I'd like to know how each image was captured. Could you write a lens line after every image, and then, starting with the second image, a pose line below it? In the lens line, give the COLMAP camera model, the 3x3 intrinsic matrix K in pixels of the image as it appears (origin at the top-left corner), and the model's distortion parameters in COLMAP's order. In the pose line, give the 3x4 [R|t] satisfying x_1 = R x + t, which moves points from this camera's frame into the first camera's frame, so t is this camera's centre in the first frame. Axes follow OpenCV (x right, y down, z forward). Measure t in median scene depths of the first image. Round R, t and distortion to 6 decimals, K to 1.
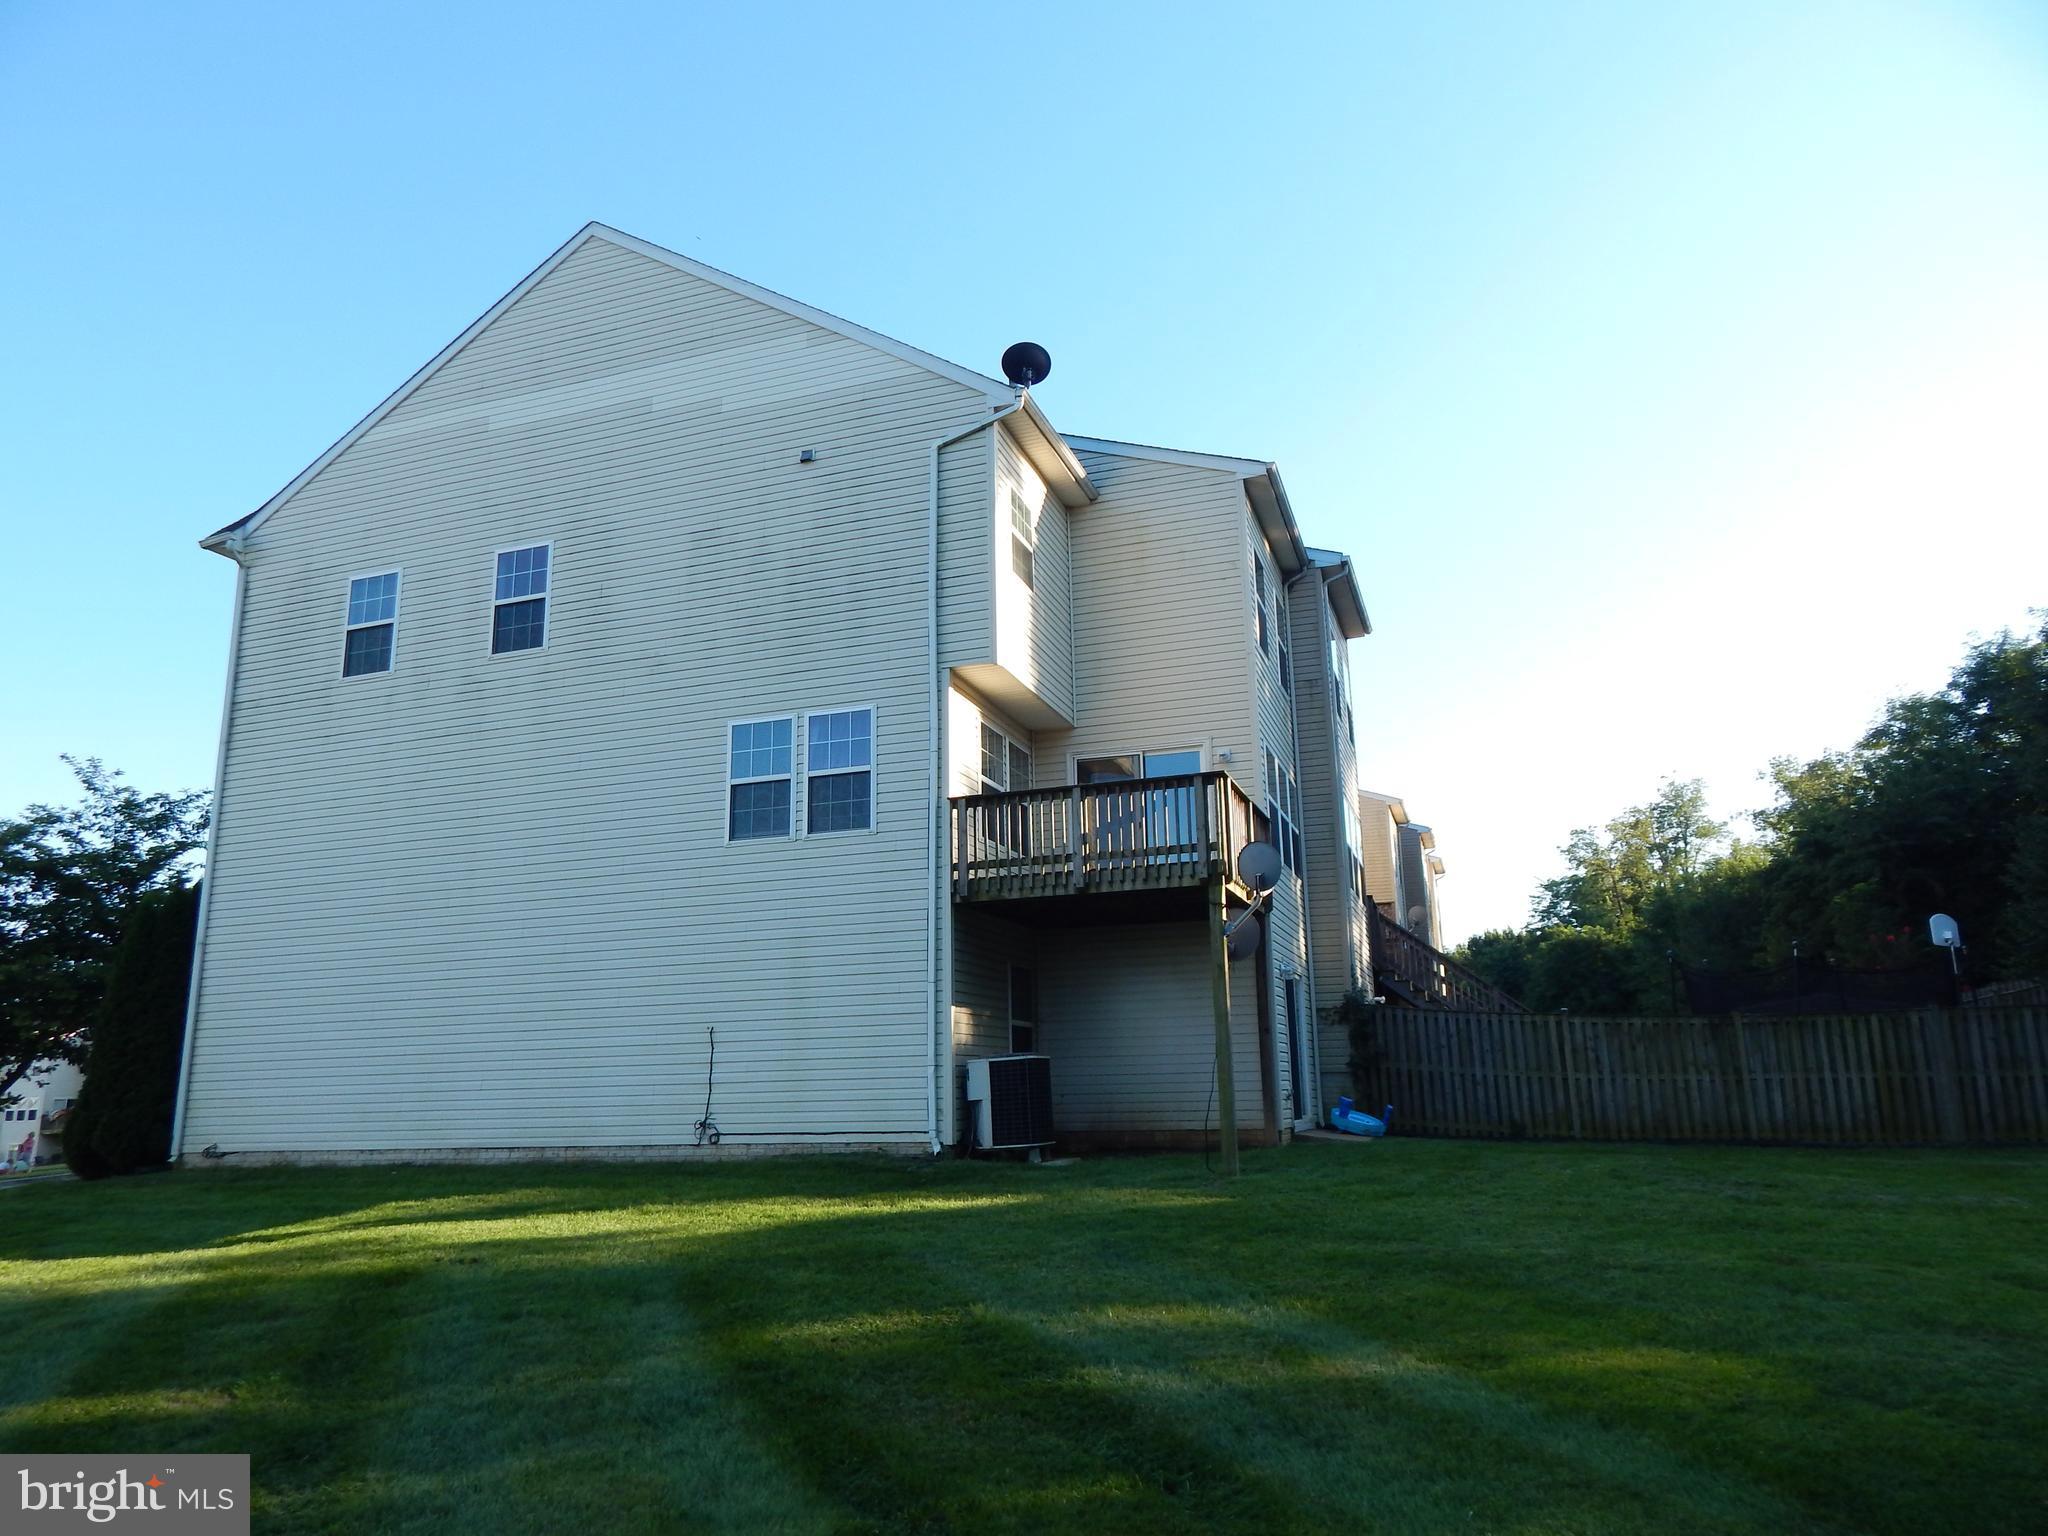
lens RADIAL K [[1363.2, 0, 1075.6], [0, 1363.2, 770.5], [0, 0, 1]] dist [0.013833, 0.003363]
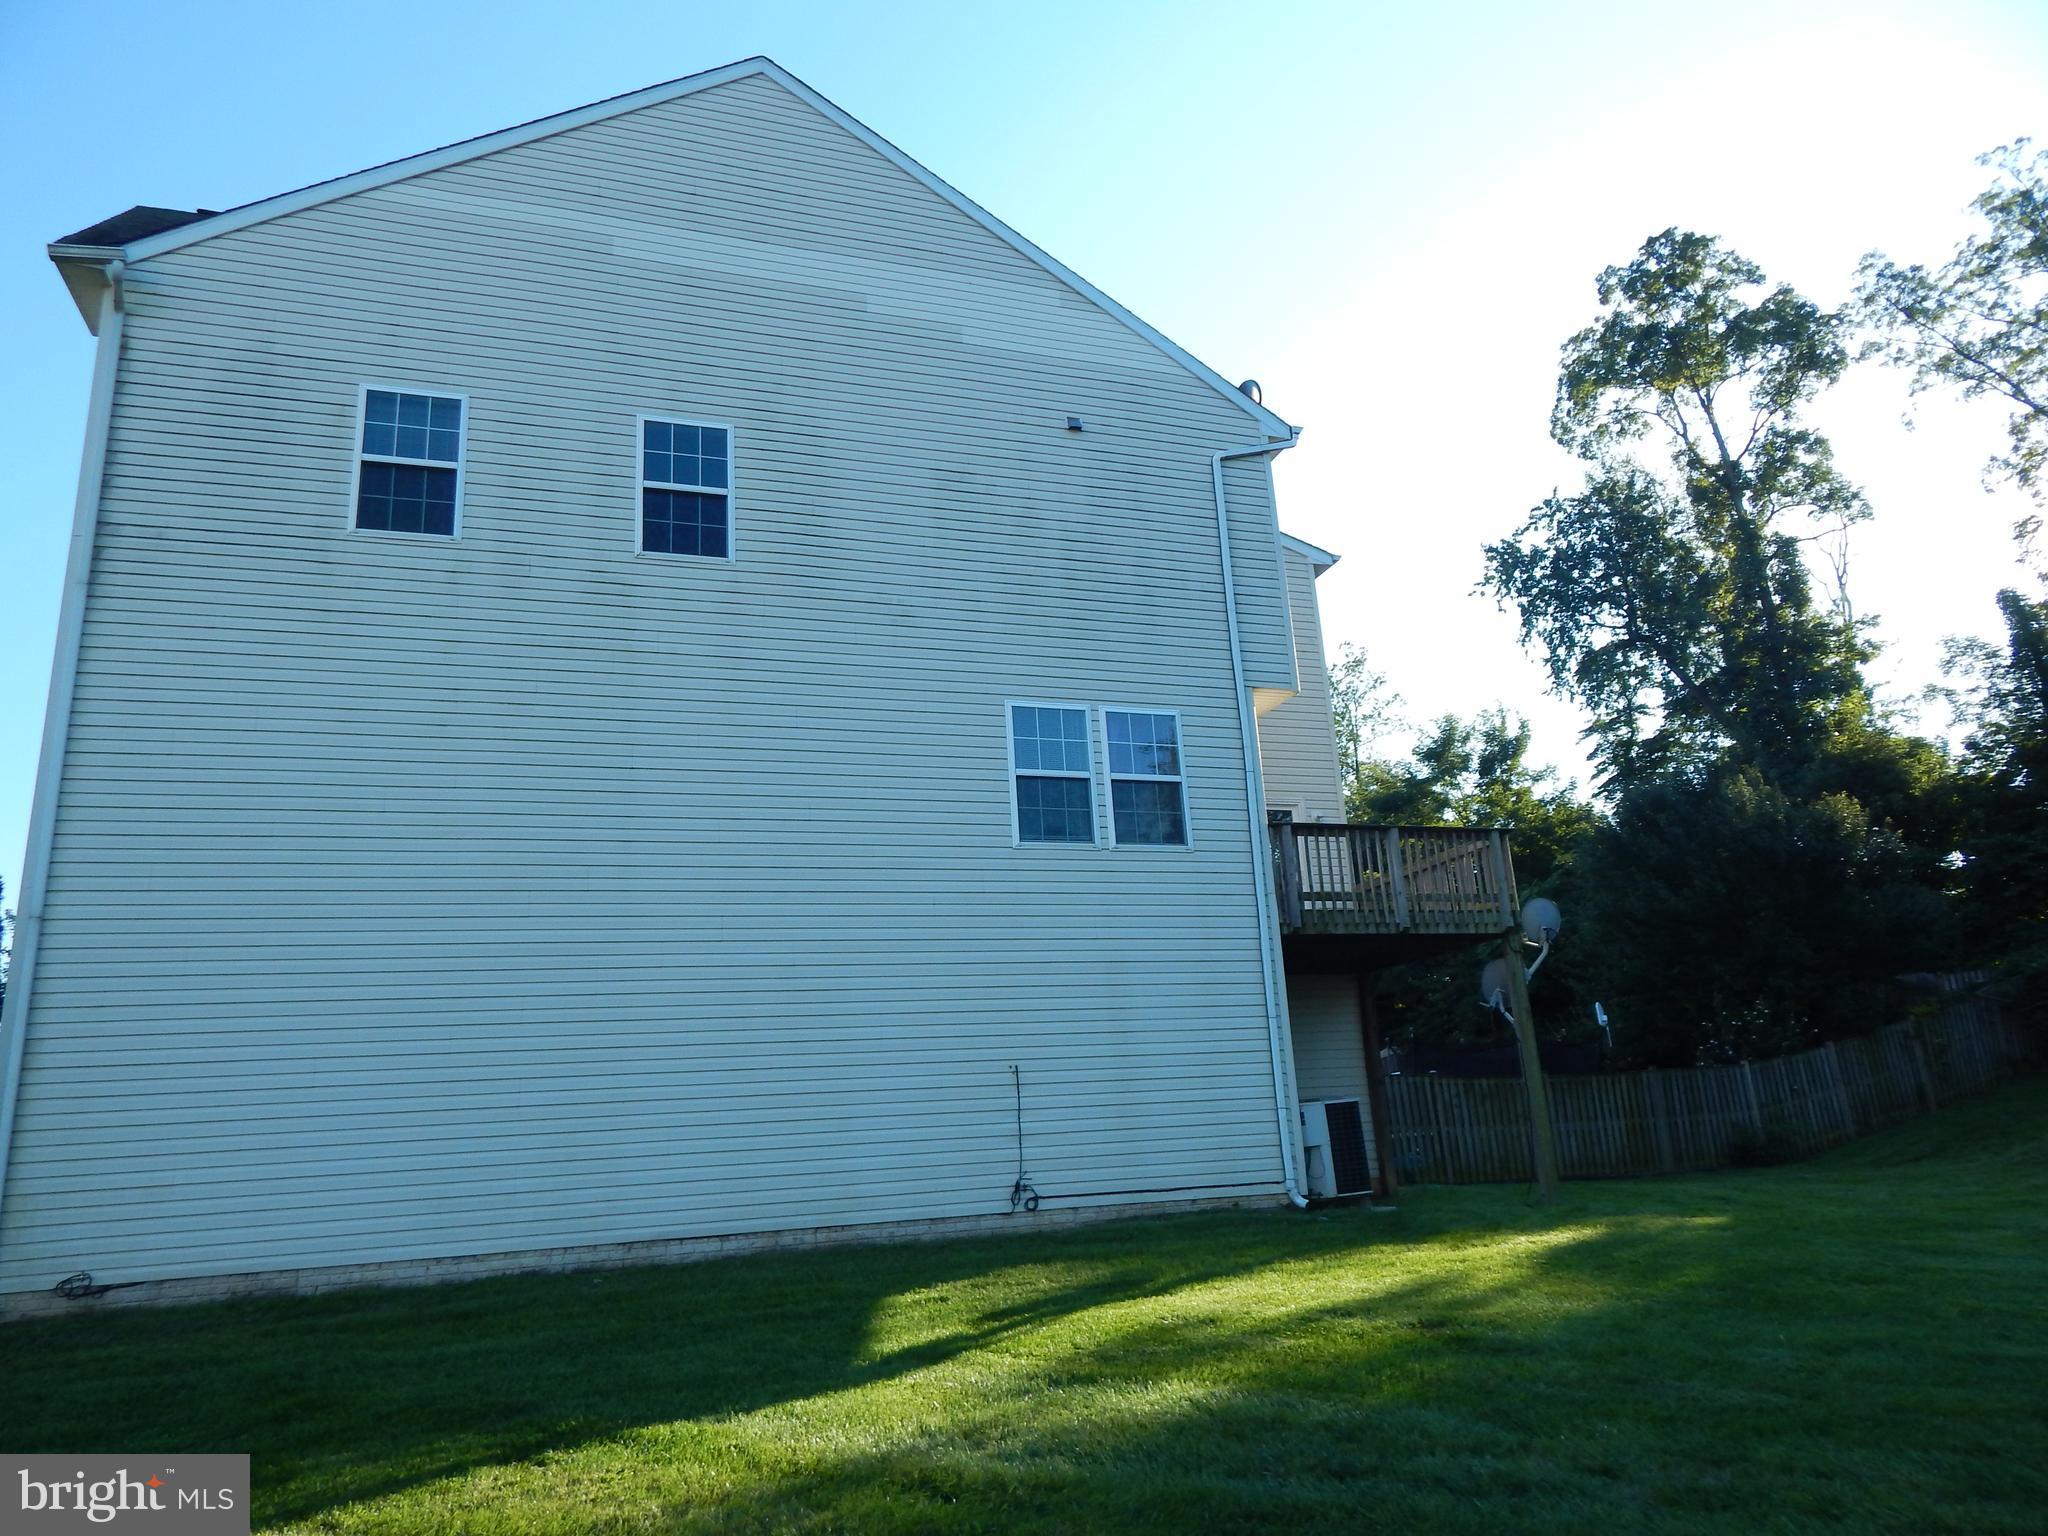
lens RADIAL K [[1363.2, 0, 1023.0], [0, 1363.2, 759.0], [0, 0, 1]] dist [0.013833, 0.003363]
pose [[0.788088, 0.151054, 0.596741, -0.723786], [-0.098899, 0.987901, -0.119457, 0.096524], [-0.607565, 0.035125, 0.793493, 0.319380]]
